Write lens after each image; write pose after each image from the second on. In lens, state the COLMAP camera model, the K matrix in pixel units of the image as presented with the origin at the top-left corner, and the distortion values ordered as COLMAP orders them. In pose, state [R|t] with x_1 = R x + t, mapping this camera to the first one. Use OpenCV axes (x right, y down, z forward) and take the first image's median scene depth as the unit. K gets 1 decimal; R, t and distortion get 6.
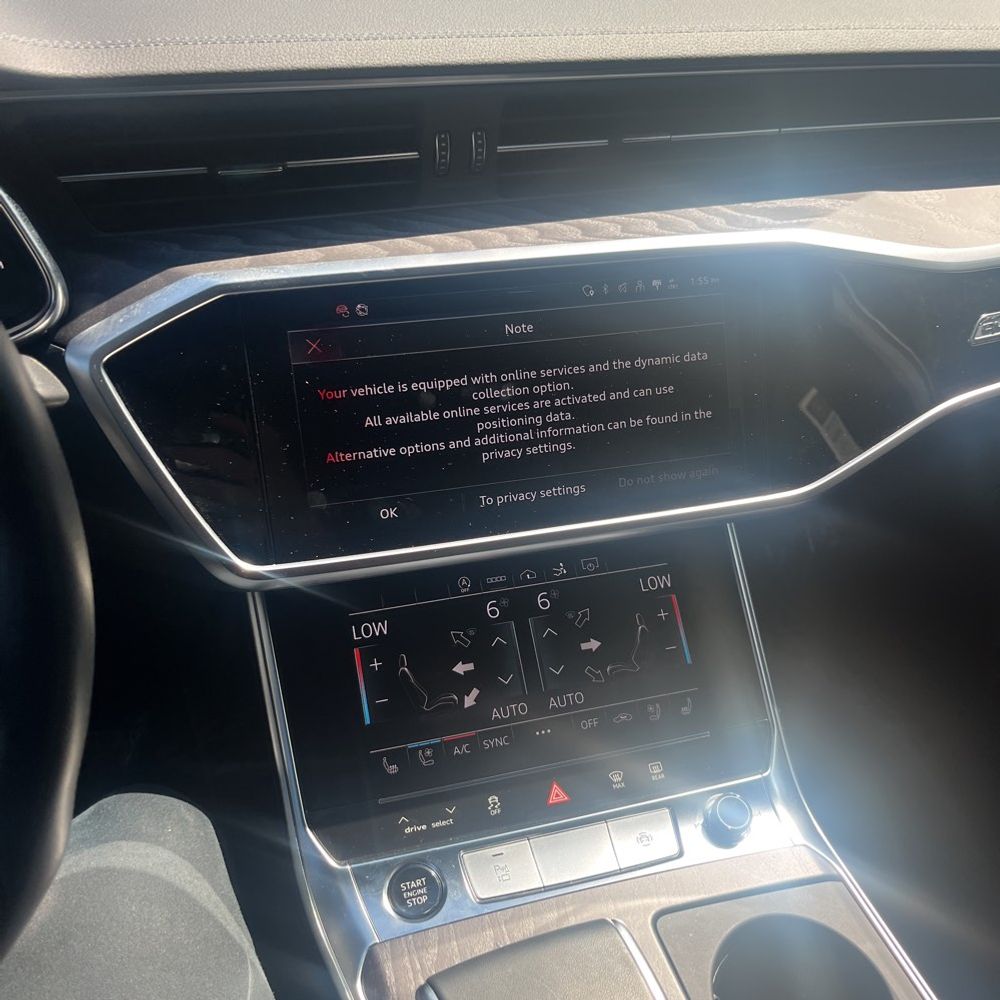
lens RADIAL K [[988.0, 0, 498.0], [0, 988.0, 503.0], [0, 0, 1]] dist [0.038644, -0.006410]
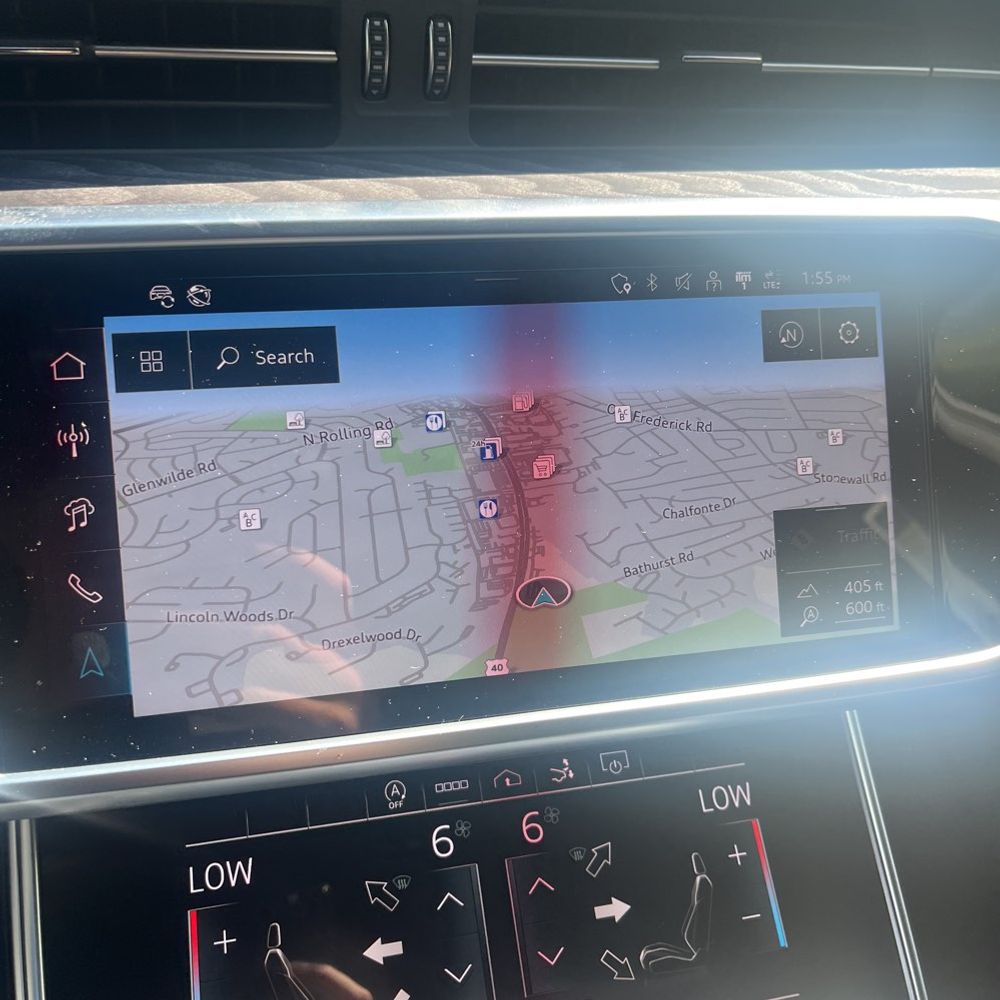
lens RADIAL K [[1052.8, 0, 500.0], [0, 1052.8, 500.0], [0, 0, 1]] dist [-0.002234, 0.016219]
pose [[0.999249, 0.031824, -0.022086, 0.036417], [-0.034040, 0.993511, -0.108520, -0.024525], [0.018489, 0.109190, 0.993849, 0.386340]]
